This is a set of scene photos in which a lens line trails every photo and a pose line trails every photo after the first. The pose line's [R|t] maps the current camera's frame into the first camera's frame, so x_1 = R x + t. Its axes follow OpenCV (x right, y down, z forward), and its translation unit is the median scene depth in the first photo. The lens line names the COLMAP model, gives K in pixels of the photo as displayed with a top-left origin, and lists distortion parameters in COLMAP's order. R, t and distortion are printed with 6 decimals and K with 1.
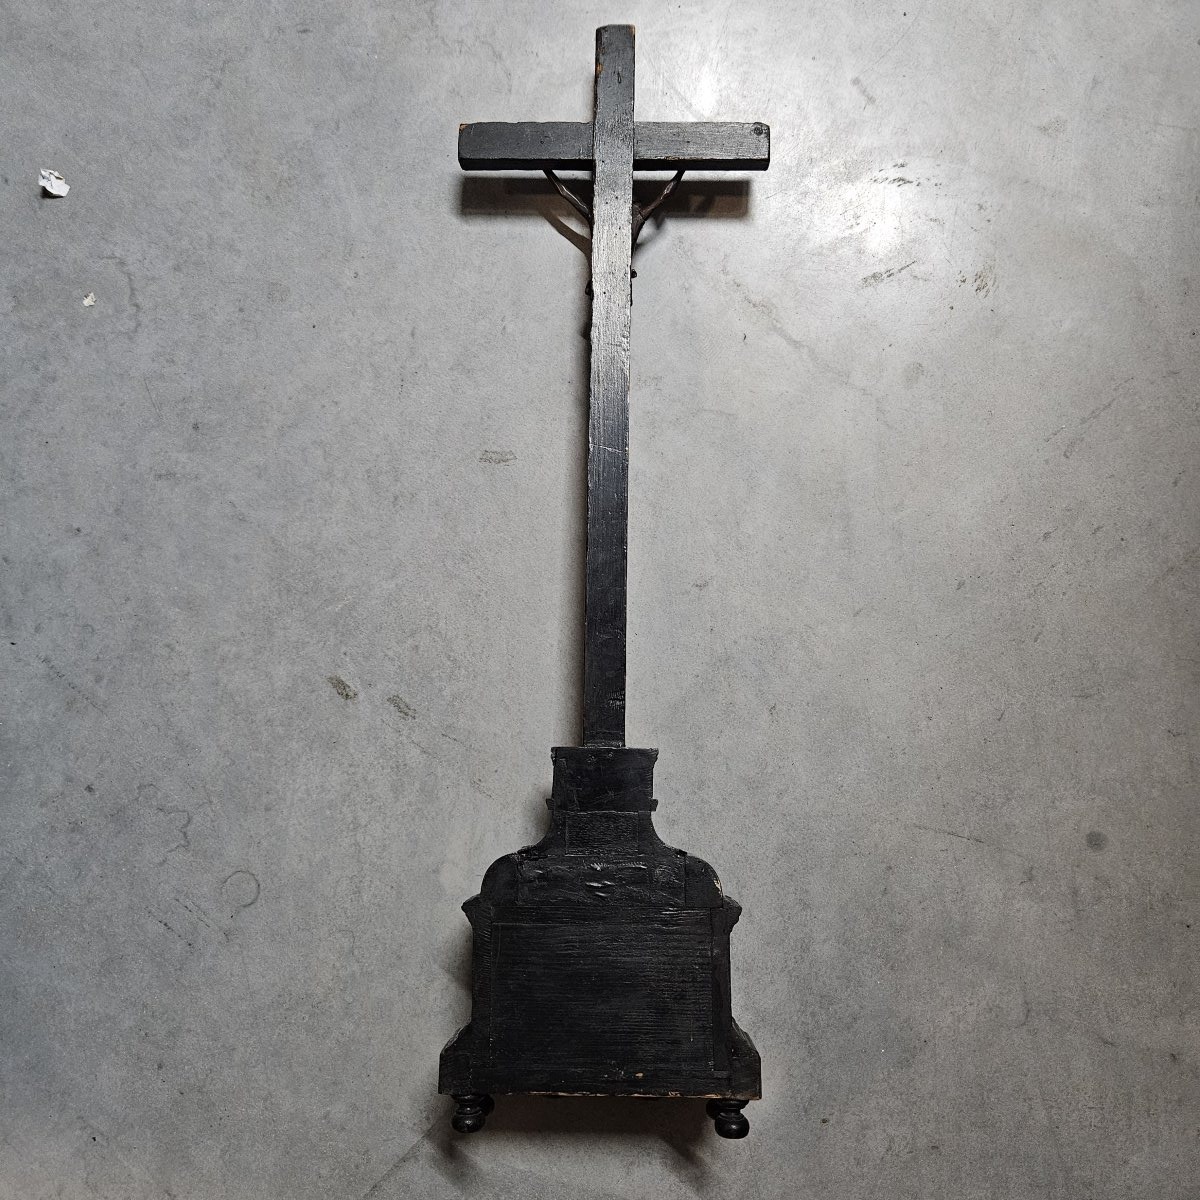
lens RADIAL K [[1134.7, 0, 600.0], [0, 1134.7, 600.0], [0, 0, 1]] dist [0.112641, -0.138572]
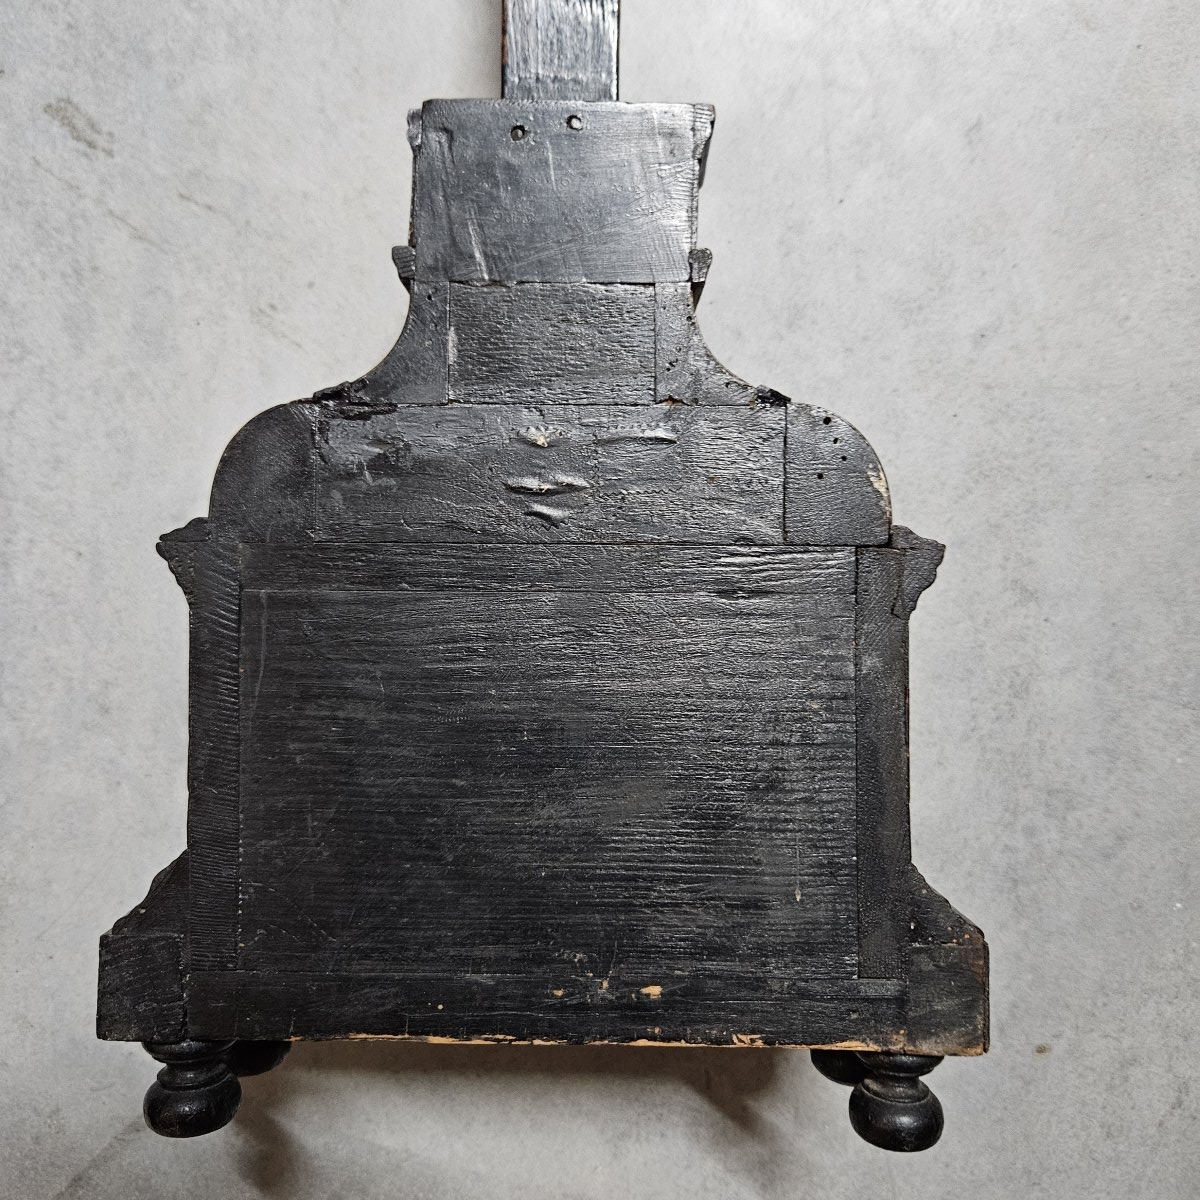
lens RADIAL K [[1003.8, 0, 600.0], [0, 1003.8, 600.0], [0, 0, 1]] dist [0.045851, -0.043357]
pose [[0.999912, 0.003101, 0.012867, 0.013033], [-0.004631, 0.992687, 0.120625, 0.245160], [-0.012398, -0.120674, 0.992615, 0.680054]]
